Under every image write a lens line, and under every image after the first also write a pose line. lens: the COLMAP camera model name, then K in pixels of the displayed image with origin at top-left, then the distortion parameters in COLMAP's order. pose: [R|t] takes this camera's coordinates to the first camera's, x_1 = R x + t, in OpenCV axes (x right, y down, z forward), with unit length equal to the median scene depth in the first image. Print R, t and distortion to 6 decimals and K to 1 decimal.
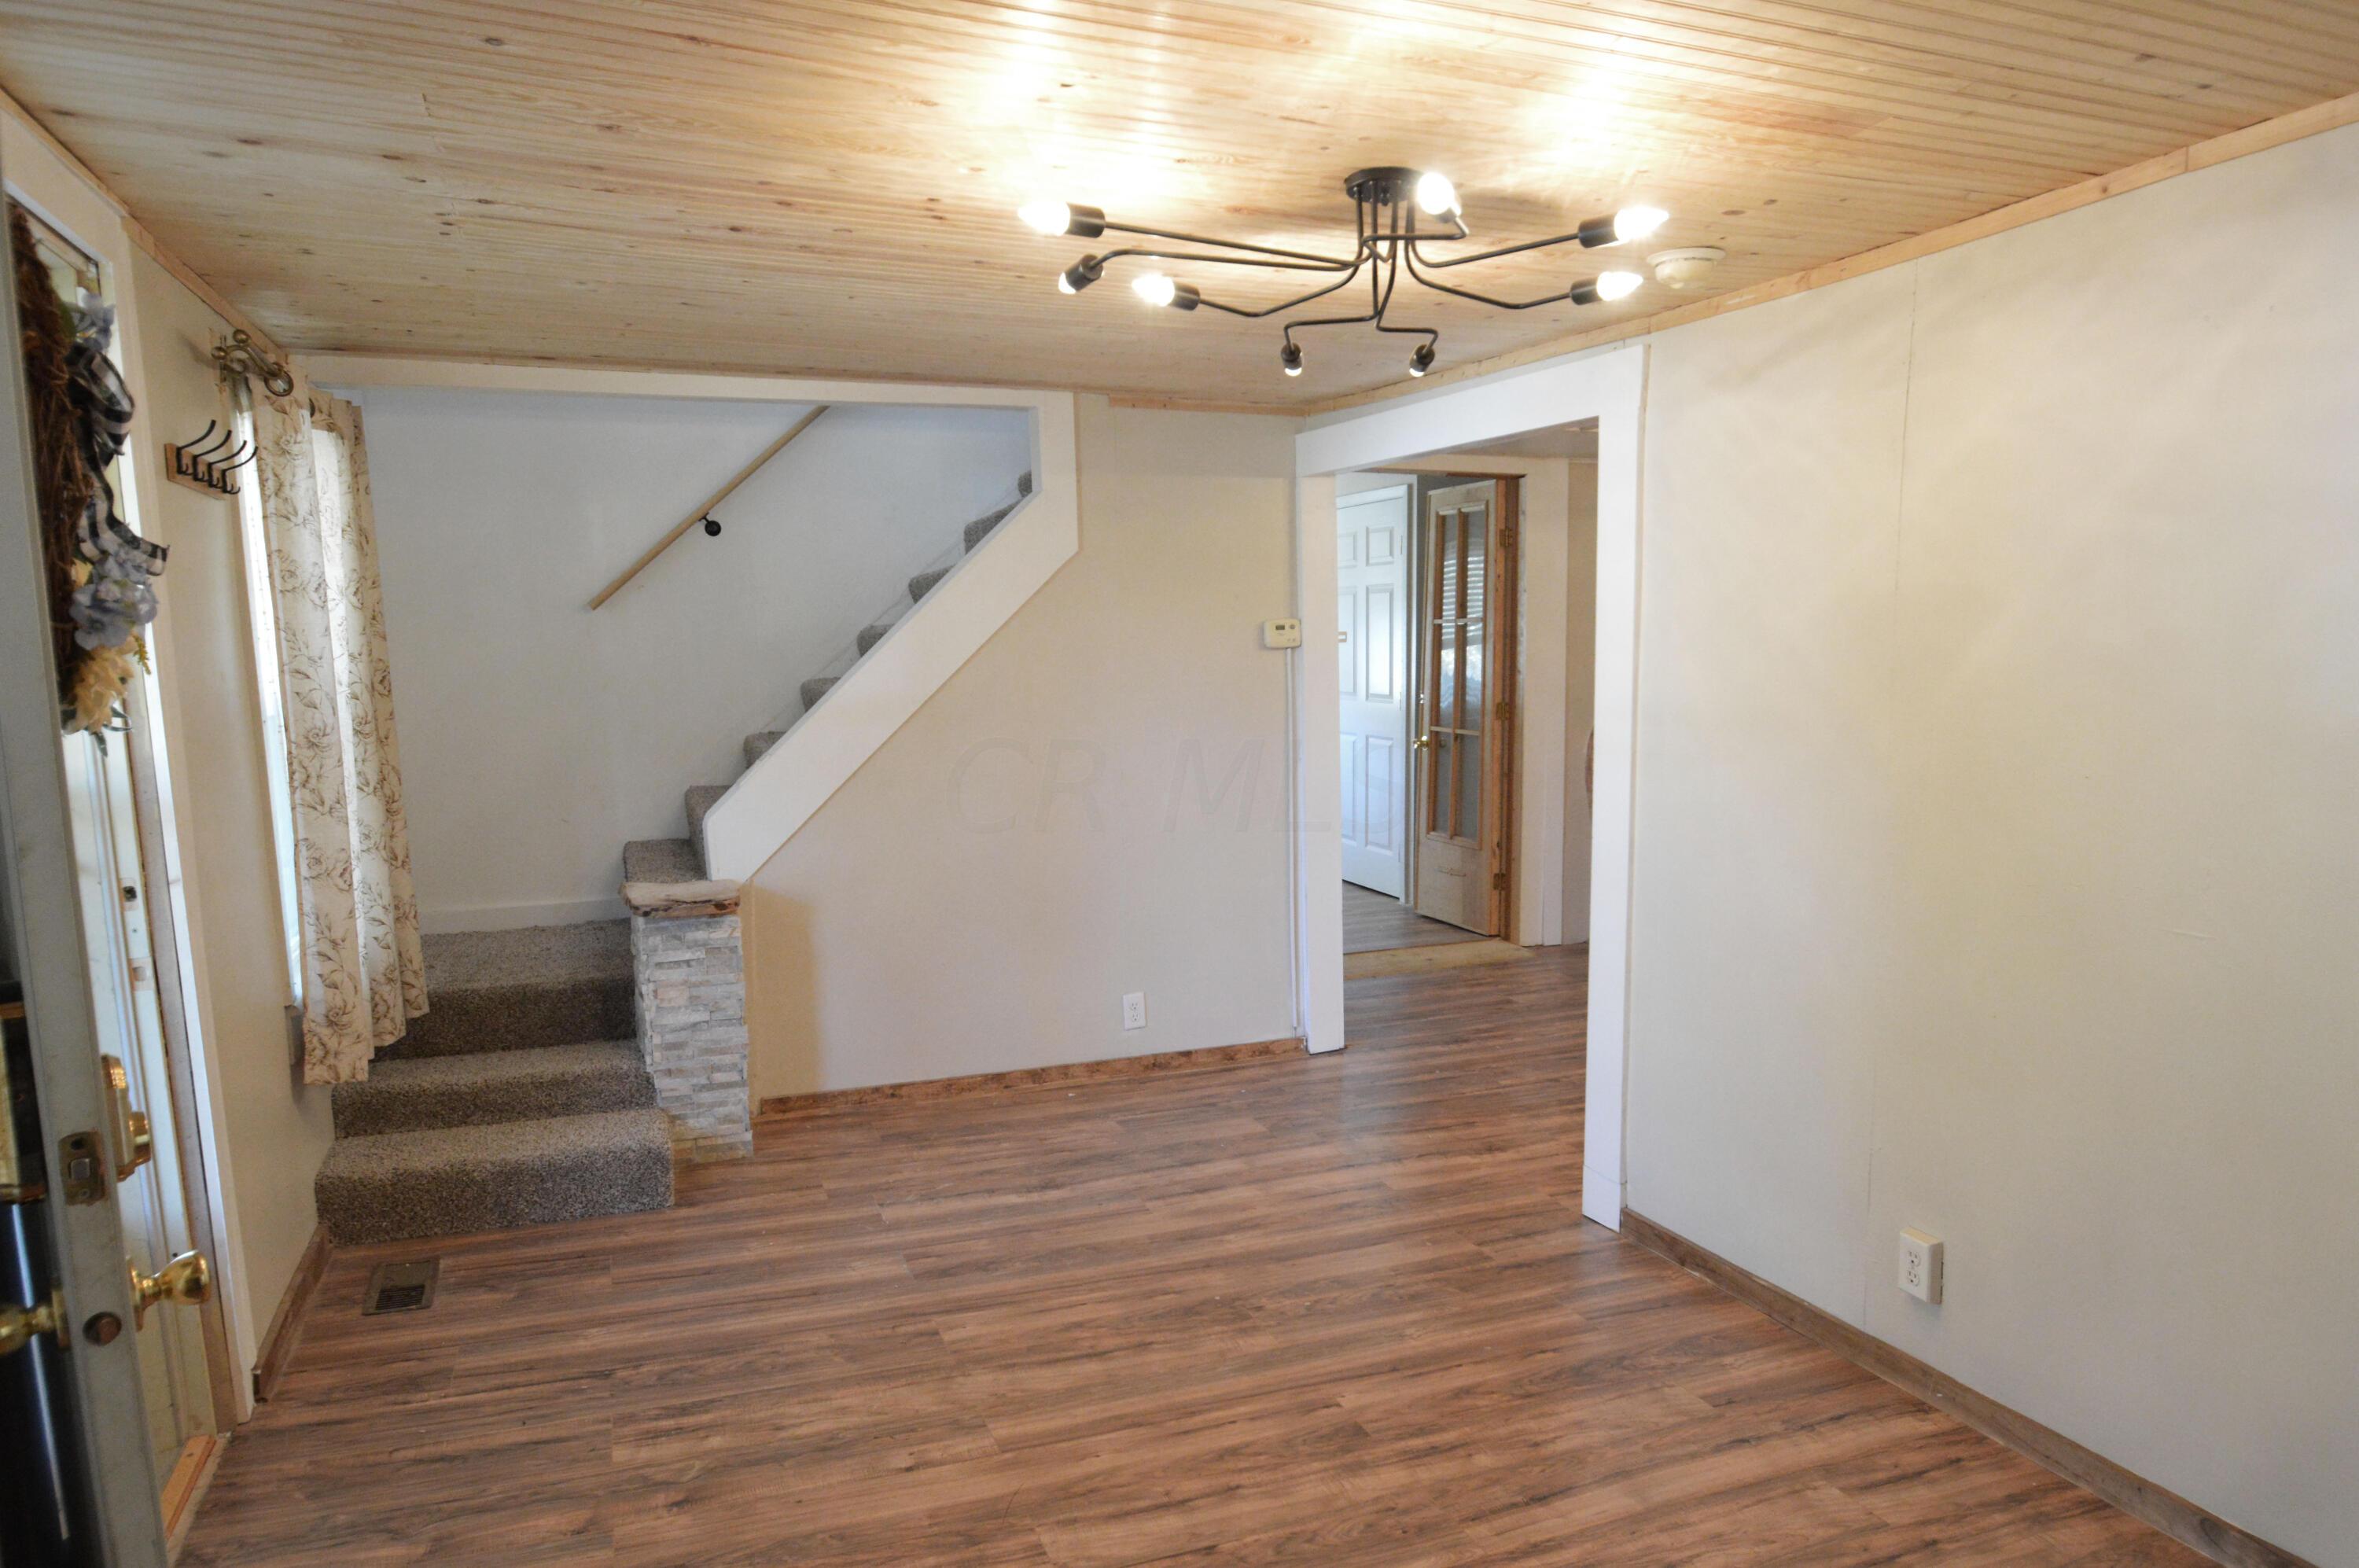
lens RADIAL K [[1457.5, 0, 1194.5], [0, 1457.5, 817.1], [0, 0, 1]] dist [-0.040625, 0.018590]
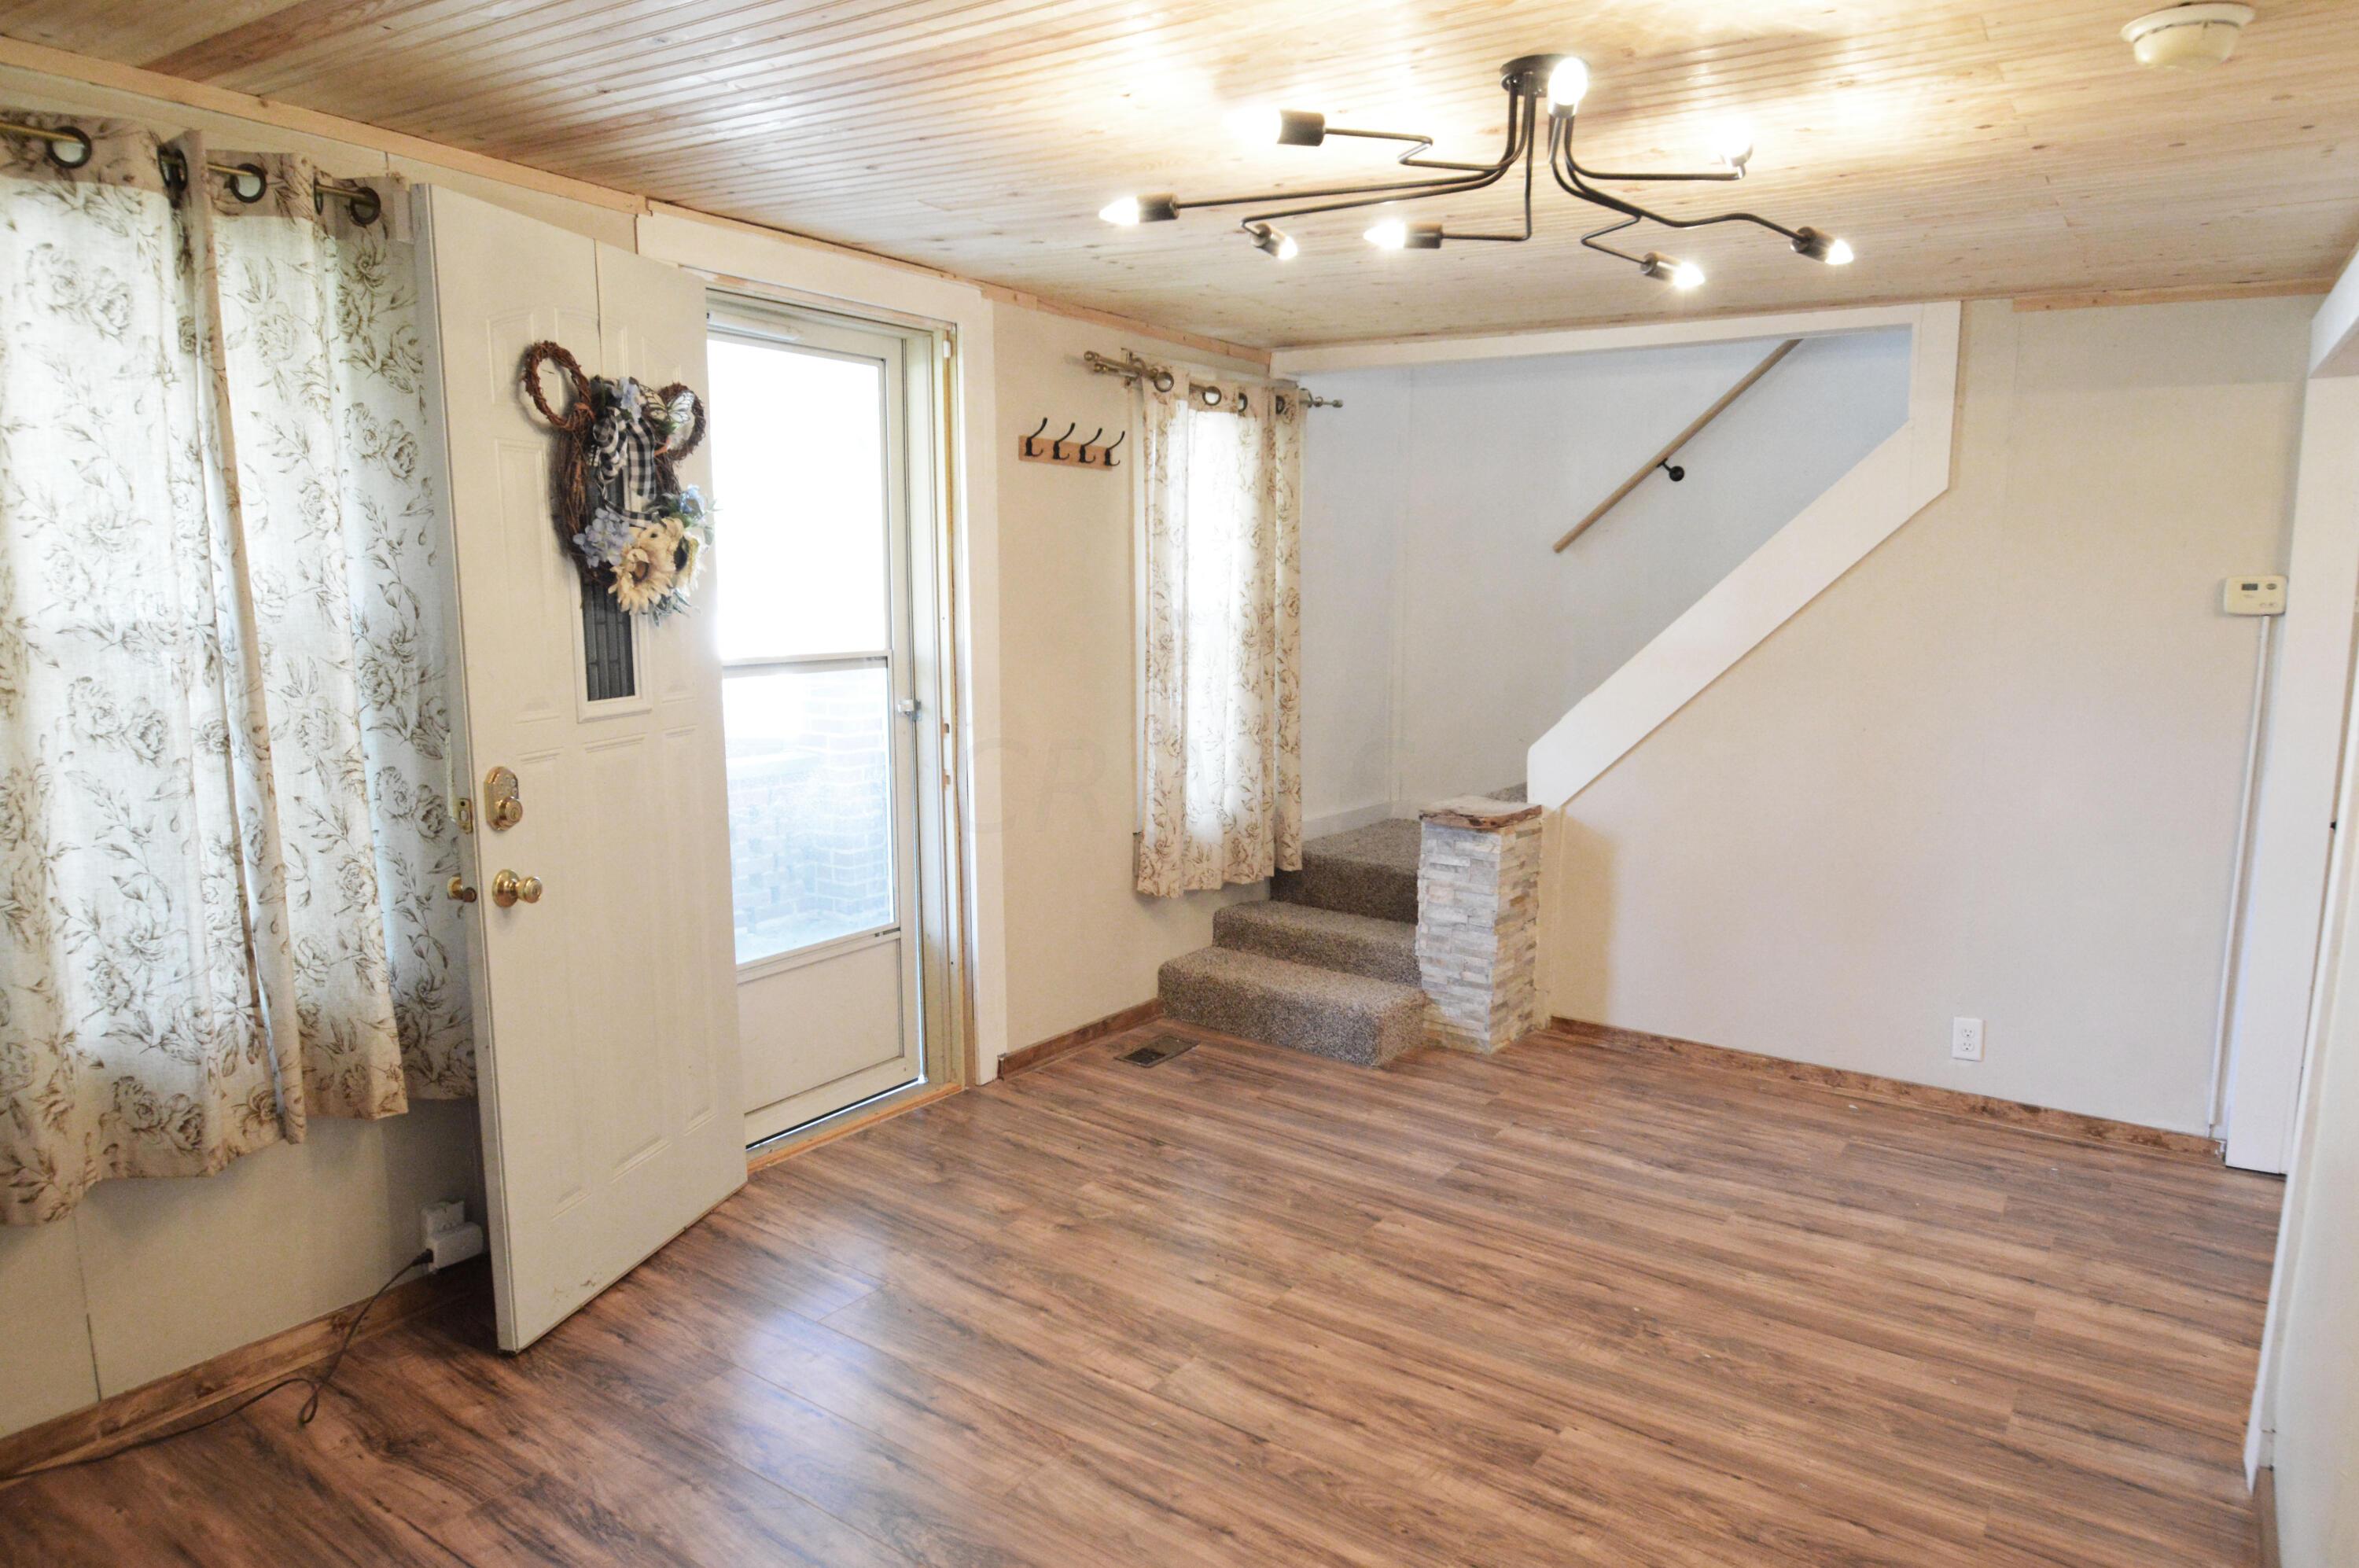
lens RADIAL K [[1457.5, 0, 1194.5], [0, 1457.5, 817.1], [0, 0, 1]] dist [-0.040625, 0.018590]
pose [[0.568104, 0.154144, -0.808392, 0.450281], [-0.123045, 0.987170, 0.101762, -0.029000], [0.813706, 0.041657, 0.579782, 0.186554]]
